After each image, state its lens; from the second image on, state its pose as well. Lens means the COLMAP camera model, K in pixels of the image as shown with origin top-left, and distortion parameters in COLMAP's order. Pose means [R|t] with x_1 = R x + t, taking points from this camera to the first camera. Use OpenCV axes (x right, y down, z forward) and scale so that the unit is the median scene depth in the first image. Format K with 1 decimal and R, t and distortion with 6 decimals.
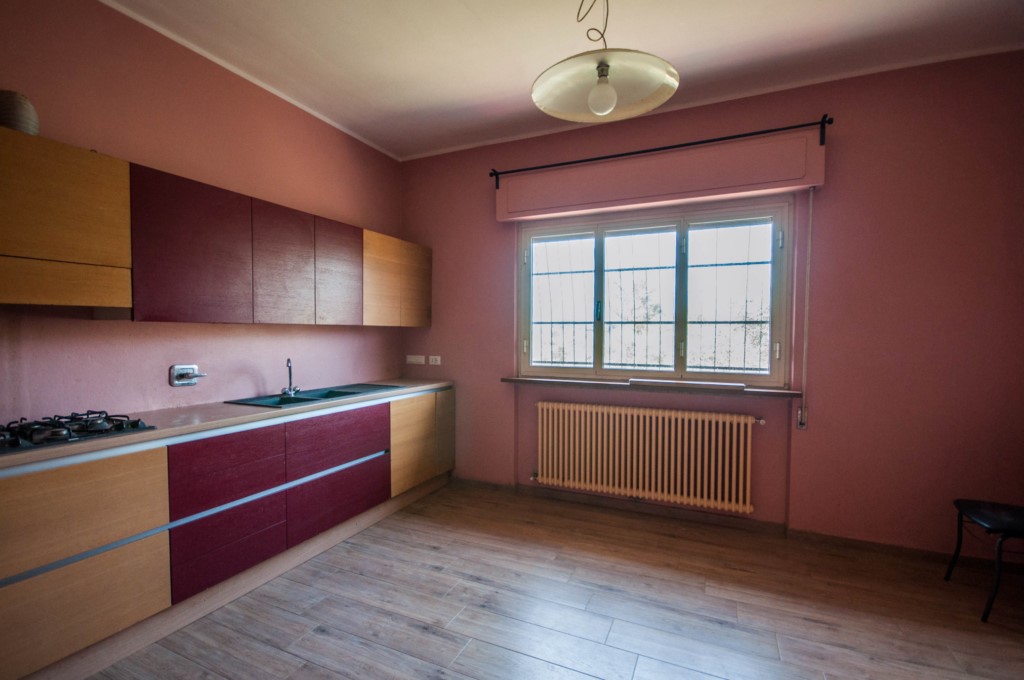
lens RADIAL K [[467.4, 0, 504.4], [0, 467.4, 347.8], [0, 0, 1]] dist [0.013505, -0.009894]
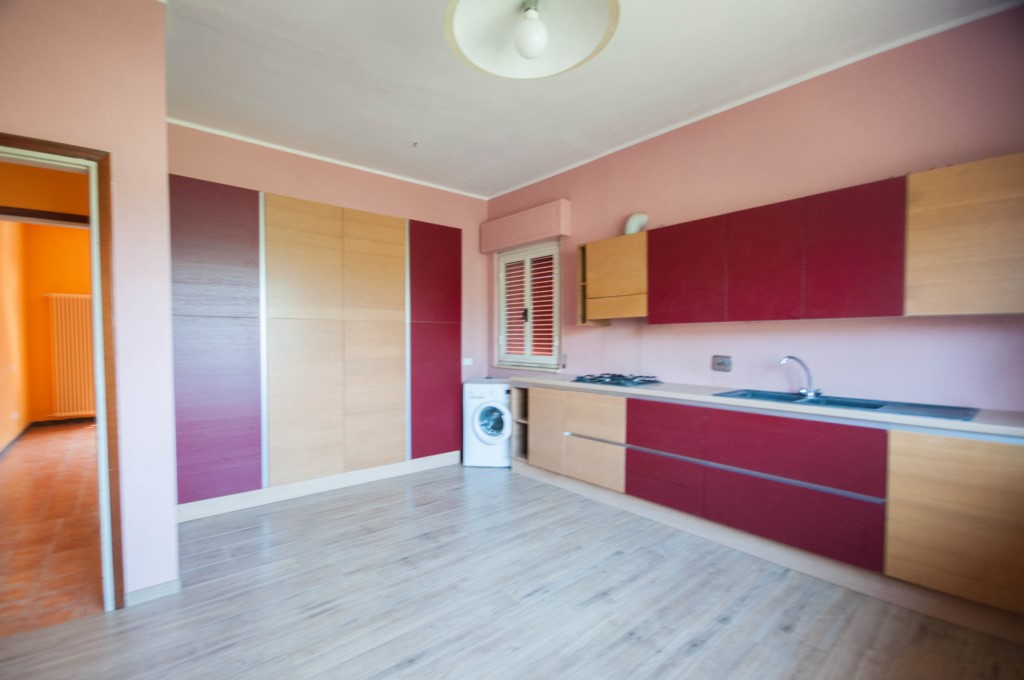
lens RADIAL K [[449.2, 0, 504.2], [0, 449.2, 352.7], [0, 0, 1]] dist [0.012183, -0.013591]
pose [[-0.422657, 0.026189, -0.905911, 0.704234], [-0.029644, 0.998648, 0.042700, -0.006408], [0.905805, 0.044903, -0.421310, 0.969577]]
